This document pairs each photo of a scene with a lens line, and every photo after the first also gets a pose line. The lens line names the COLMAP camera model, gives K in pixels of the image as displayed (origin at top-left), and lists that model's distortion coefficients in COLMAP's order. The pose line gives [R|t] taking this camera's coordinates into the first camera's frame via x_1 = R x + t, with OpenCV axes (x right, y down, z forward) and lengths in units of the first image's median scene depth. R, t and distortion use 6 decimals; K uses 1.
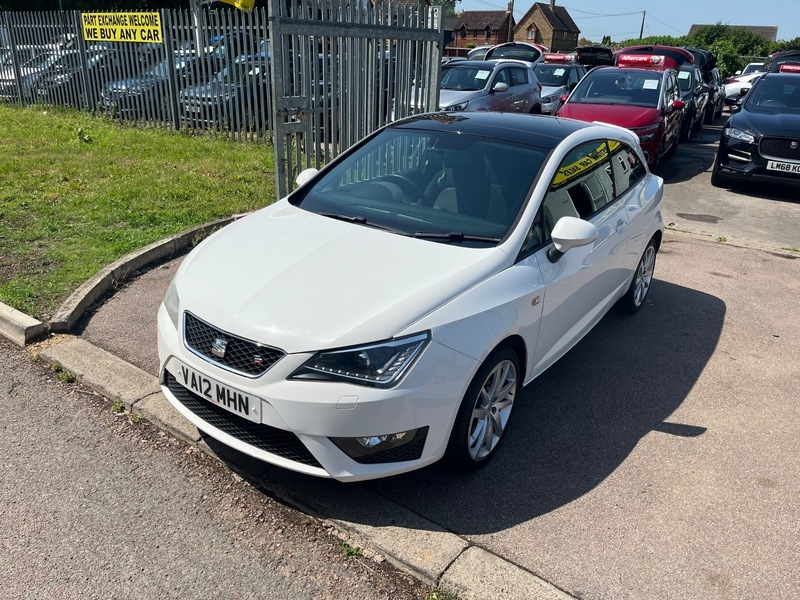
lens RADIAL K [[606.8, 0, 402.4], [0, 606.8, 301.1], [0, 0, 1]] dist [0.058851, -0.085349]
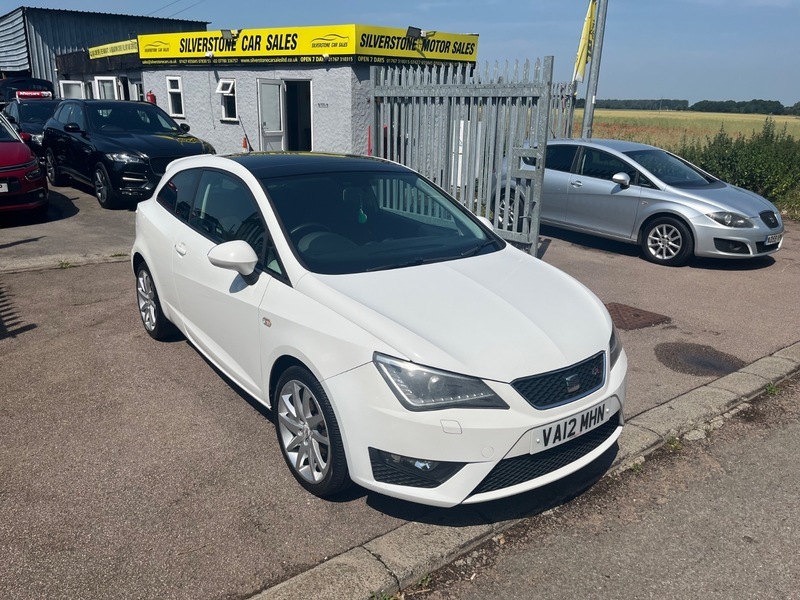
lens RADIAL K [[606.8, 0, 401.6], [0, 606.8, 298.1], [0, 0, 1]] dist [0.058851, -0.085349]
pose [[0.299980, -0.314054, 0.900767, -1.163596], [0.344963, 0.916066, 0.204506, -0.338016], [-0.889389, 0.249384, 0.383139, 0.741864]]
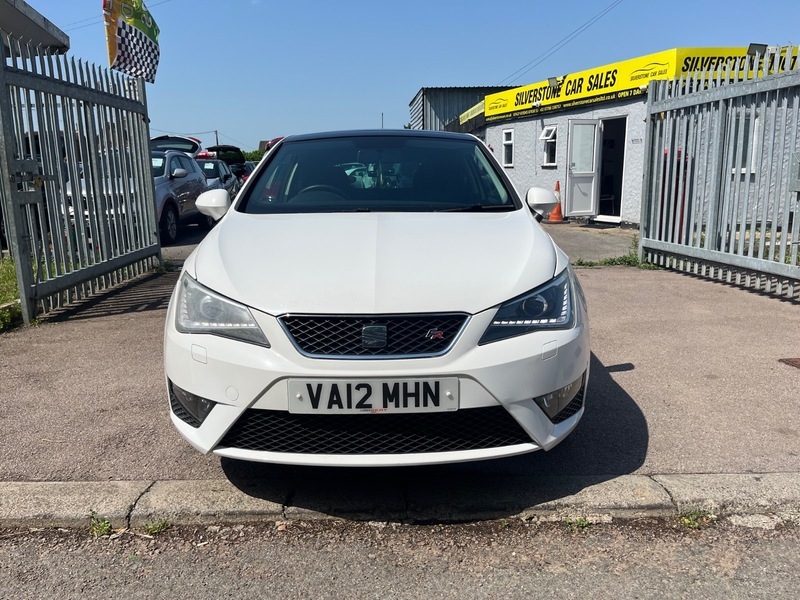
lens RADIAL K [[606.8, 0, 396.7], [0, 606.8, 301.0], [0, 0, 1]] dist [0.058851, -0.085349]
pose [[0.805708, -0.168334, 0.567889, -0.637755], [0.264529, 0.960102, -0.090713, 0.099803], [-0.529961, 0.223311, 0.818092, 0.310590]]
